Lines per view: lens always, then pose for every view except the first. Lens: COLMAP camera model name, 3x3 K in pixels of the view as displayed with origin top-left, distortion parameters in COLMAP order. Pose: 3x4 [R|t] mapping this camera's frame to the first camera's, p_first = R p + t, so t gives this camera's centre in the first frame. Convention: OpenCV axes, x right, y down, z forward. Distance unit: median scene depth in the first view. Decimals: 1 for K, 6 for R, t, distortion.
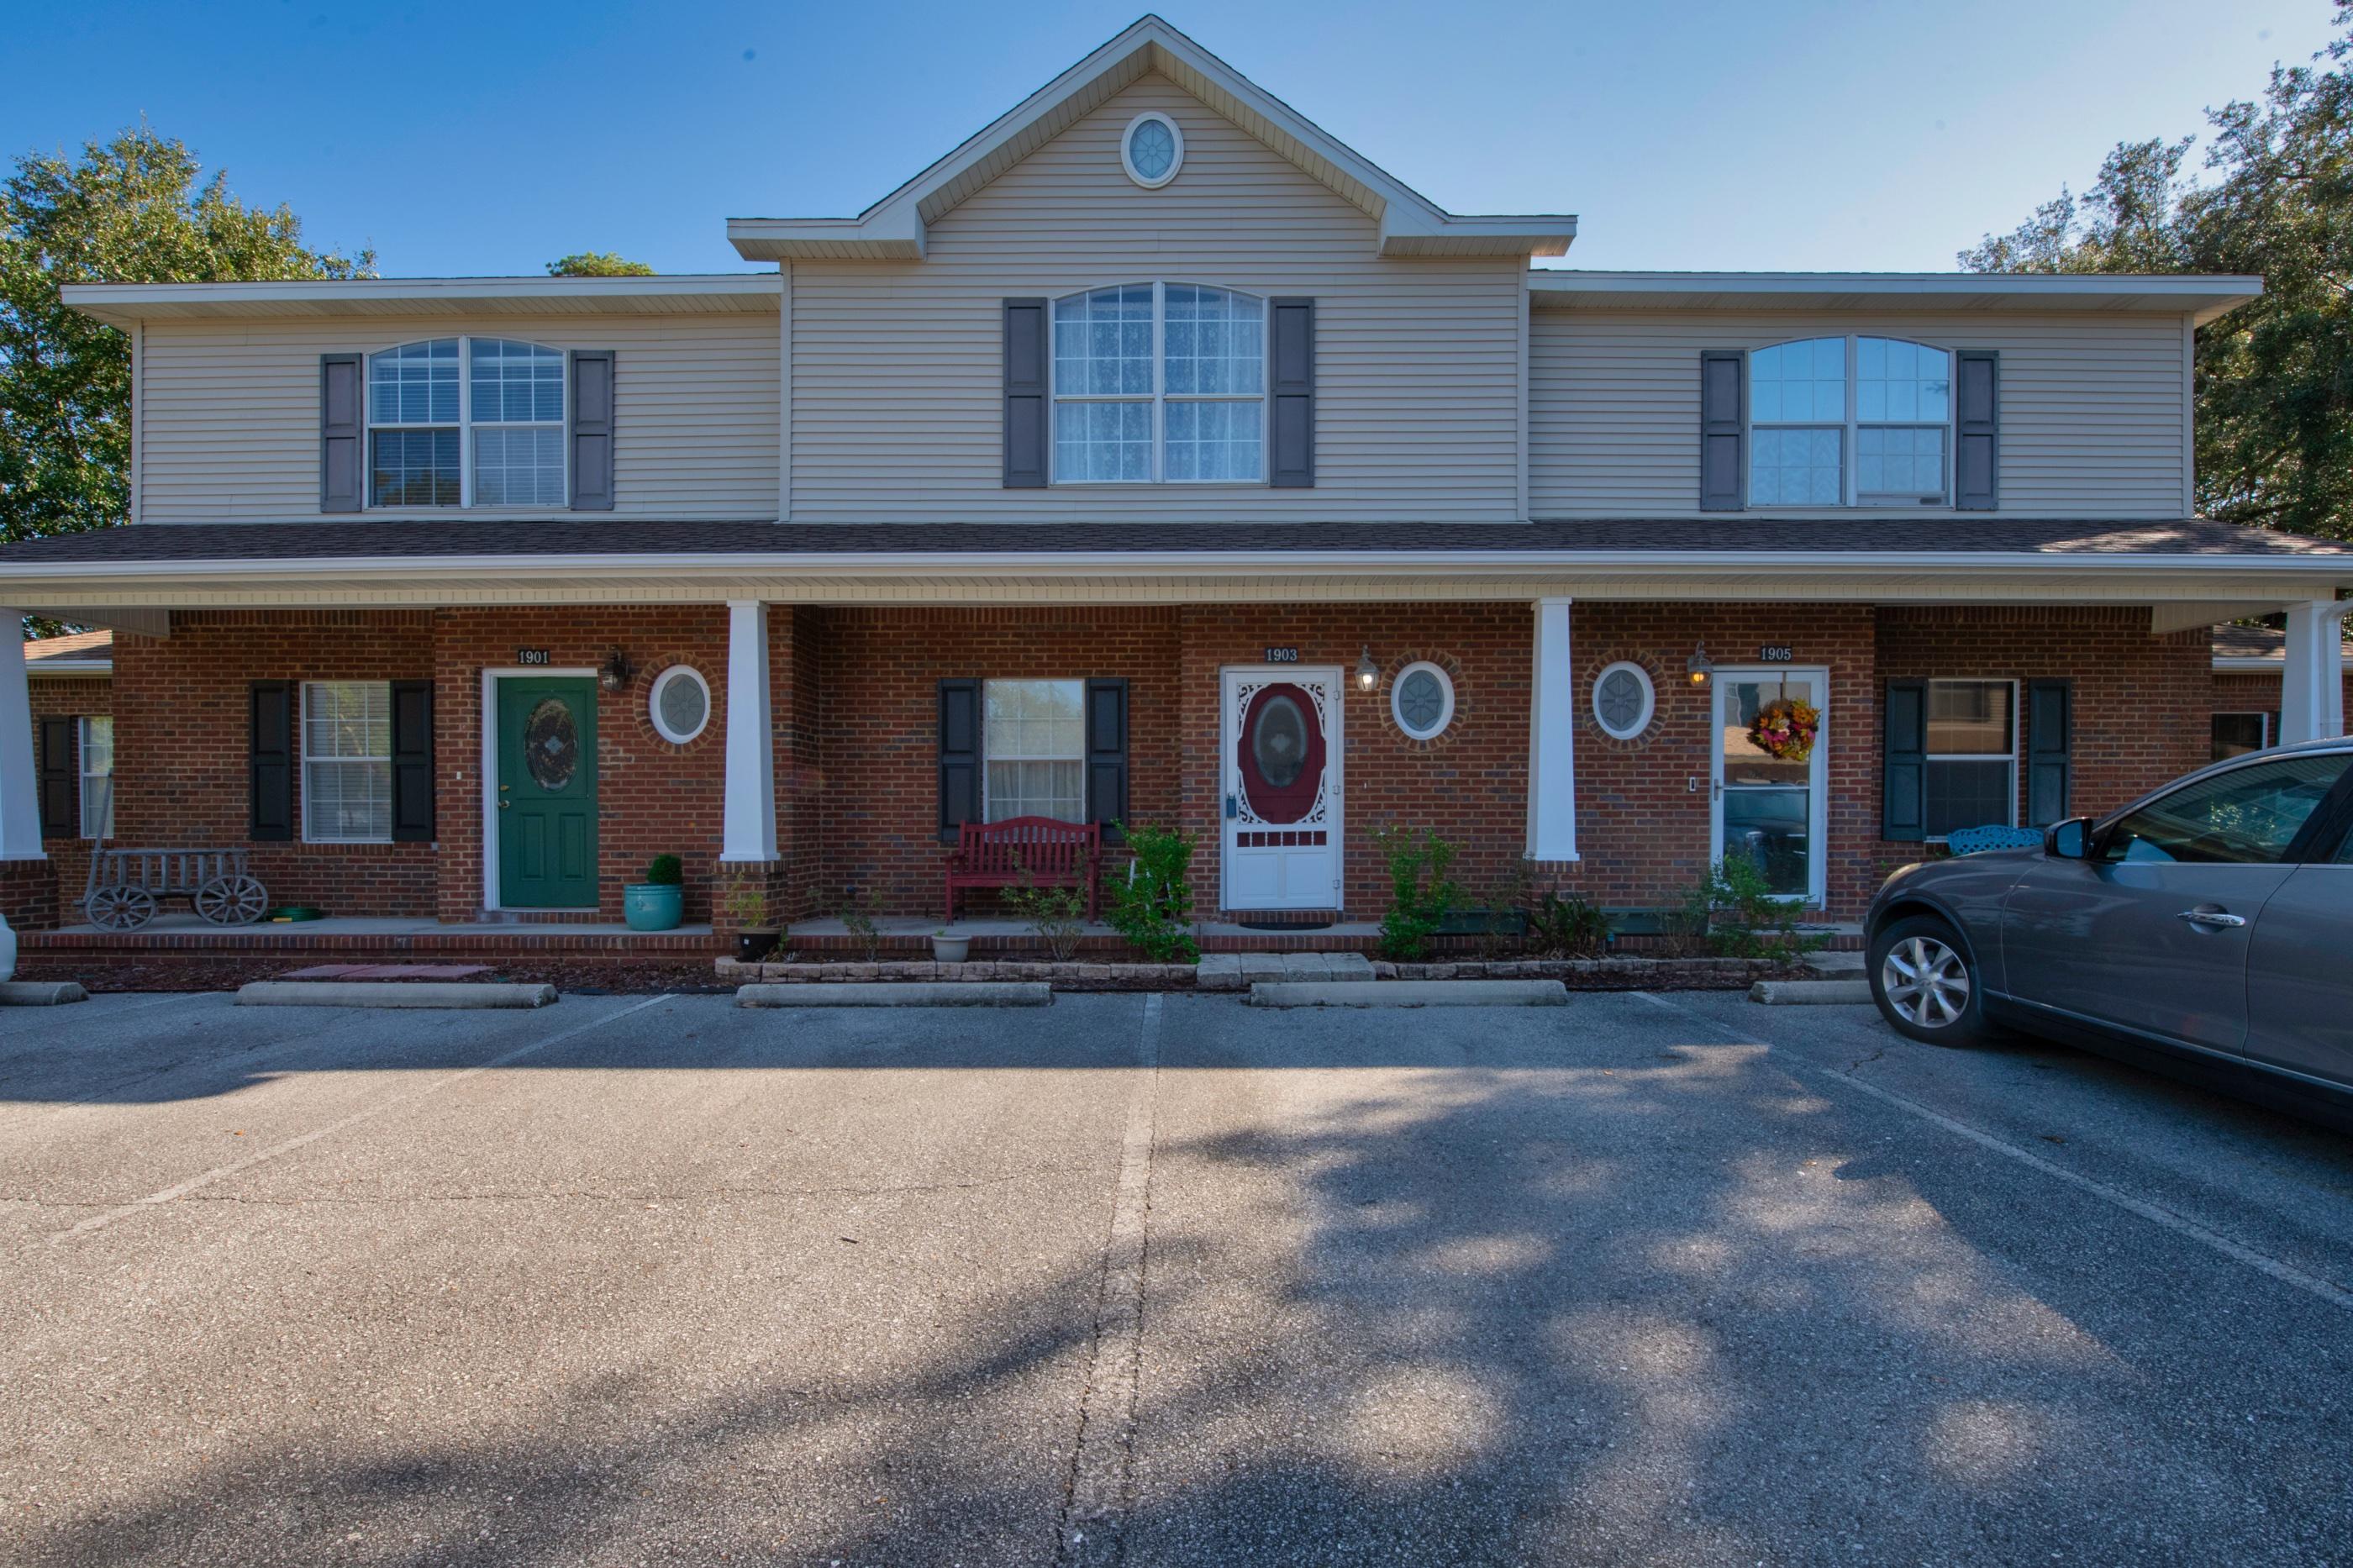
lens RADIAL K [[966.4, 0, 1179.5], [0, 966.4, 792.8], [0, 0, 1]] dist [-0.009030, -0.000784]
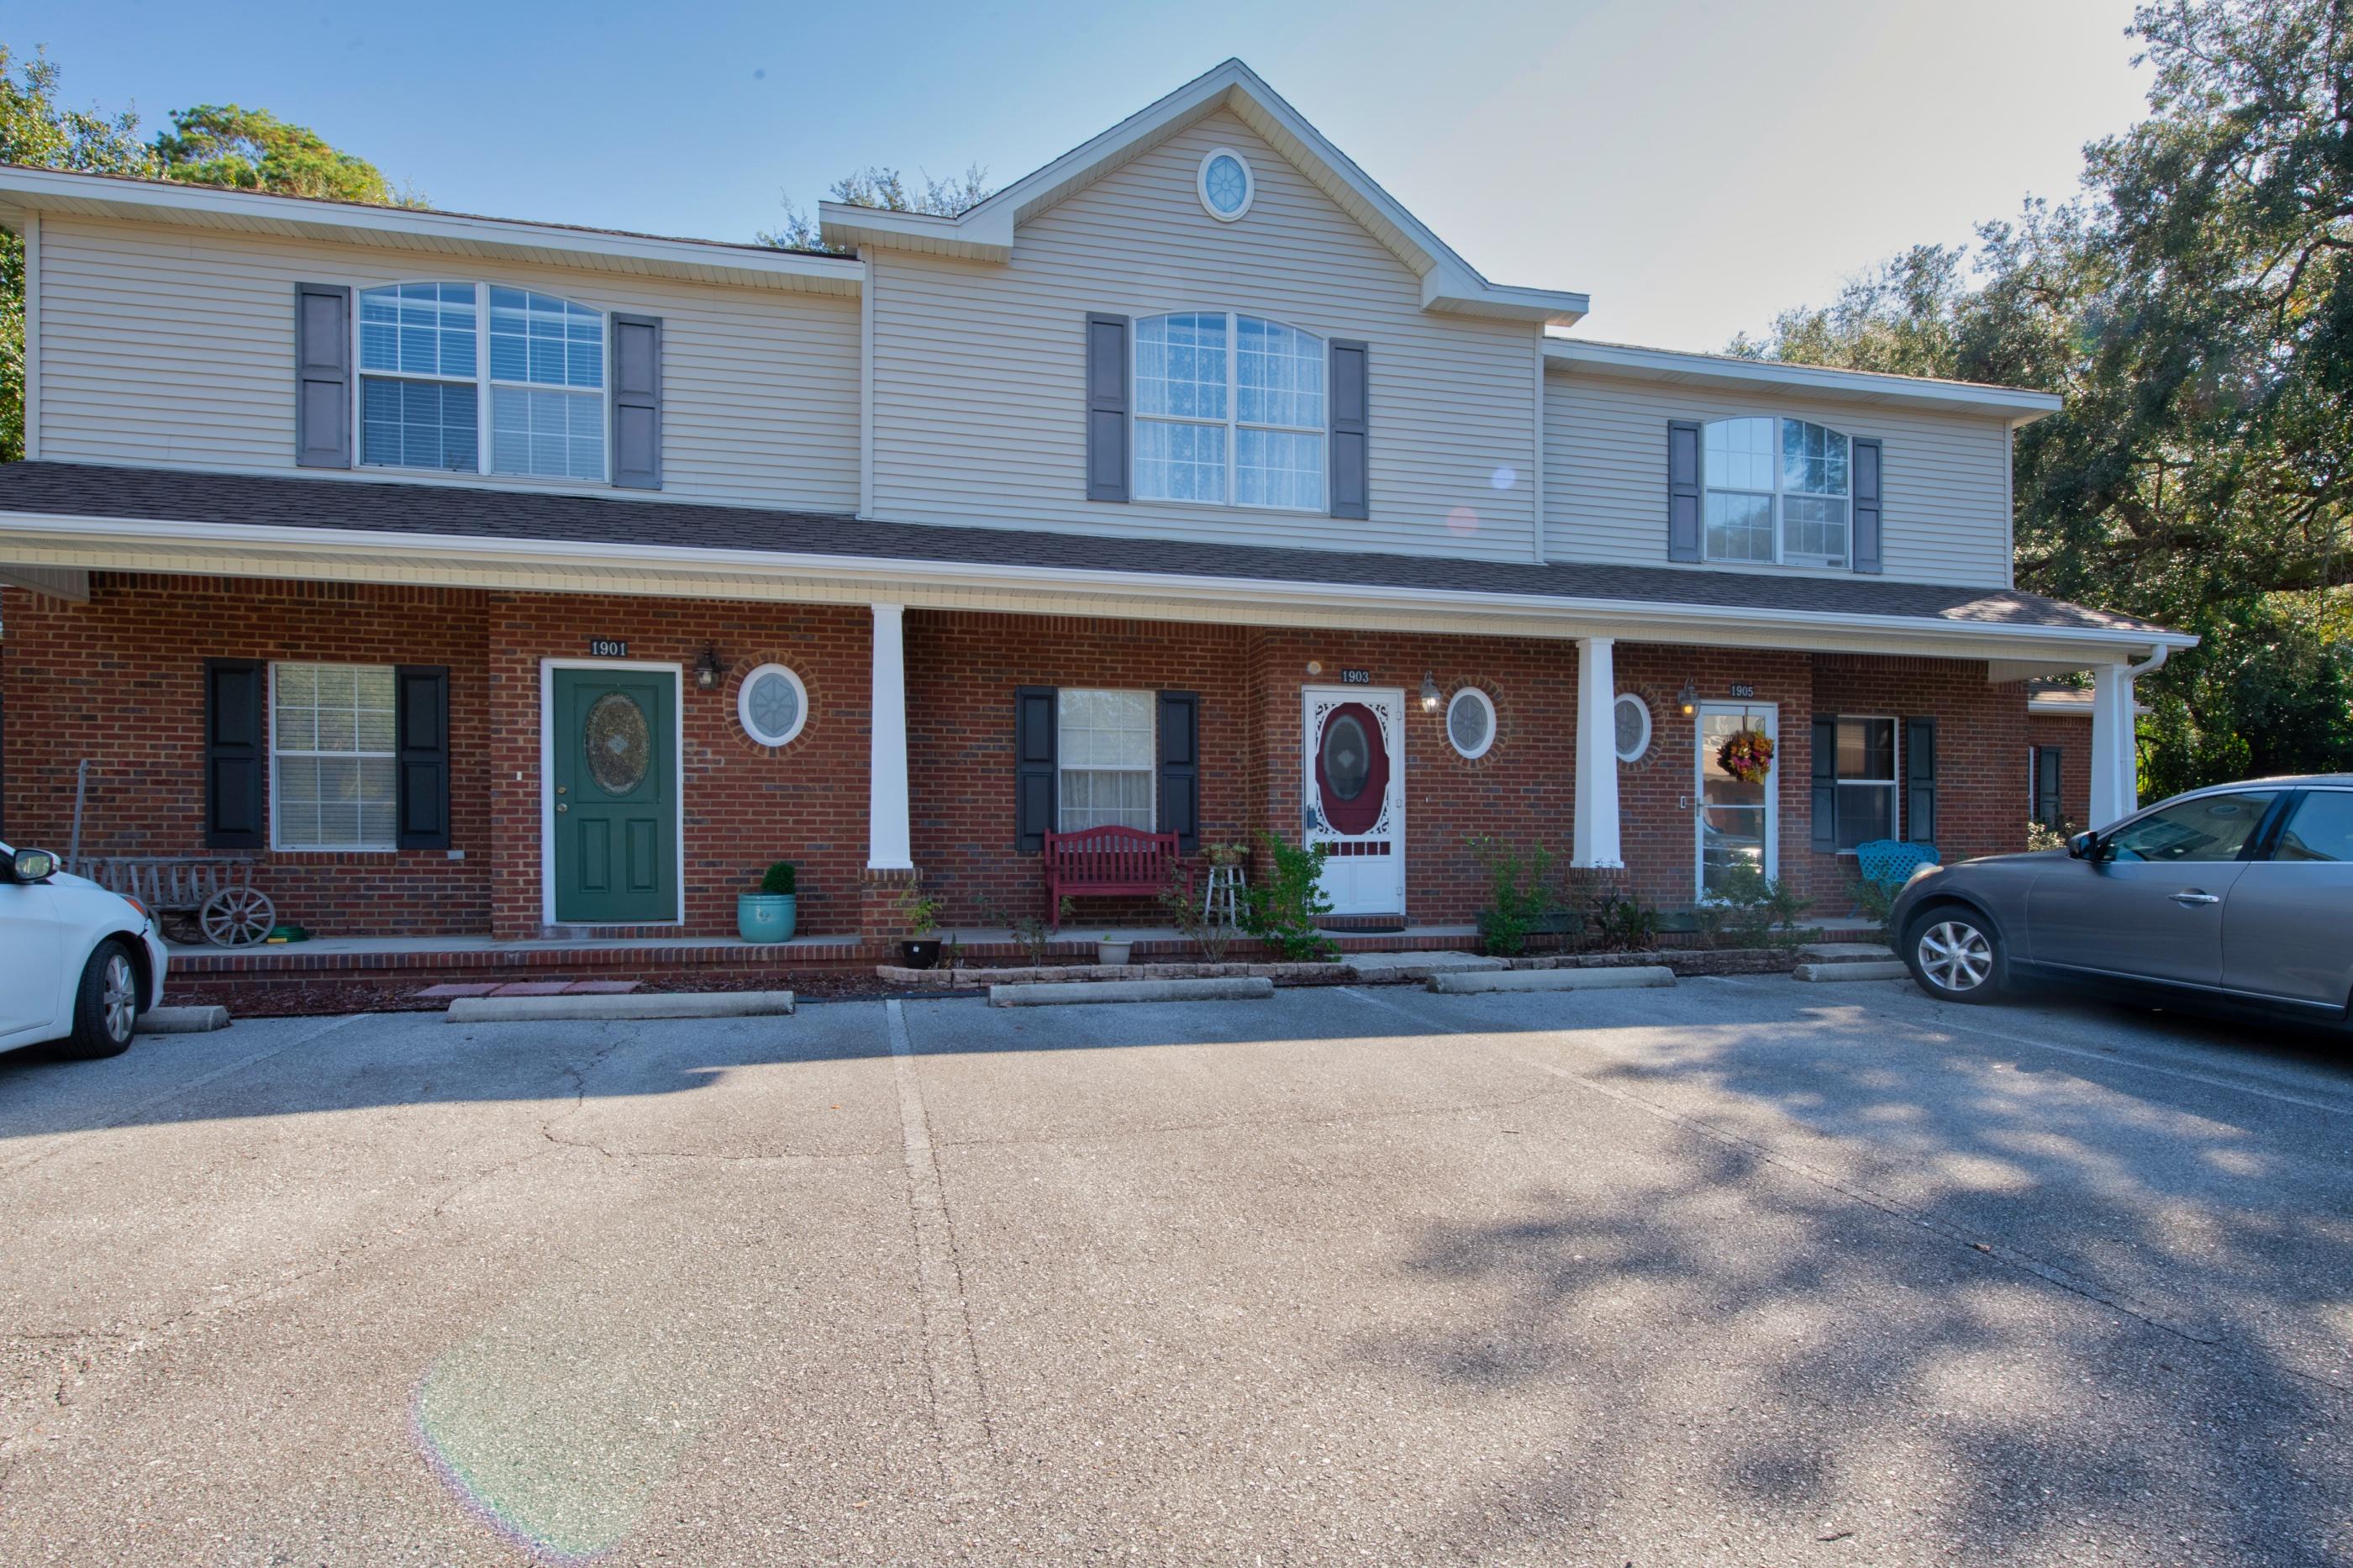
lens RADIAL K [[1098.3, 0, 1174.0], [0, 1098.3, 778.4], [0, 0, 1]] dist [-0.005930, -0.000379]
pose [[0.973078, 0.017322, 0.229825, -0.356018], [-0.012505, 0.999671, -0.022399, -0.000446], [-0.230138, 0.018922, 0.972974, -0.131060]]
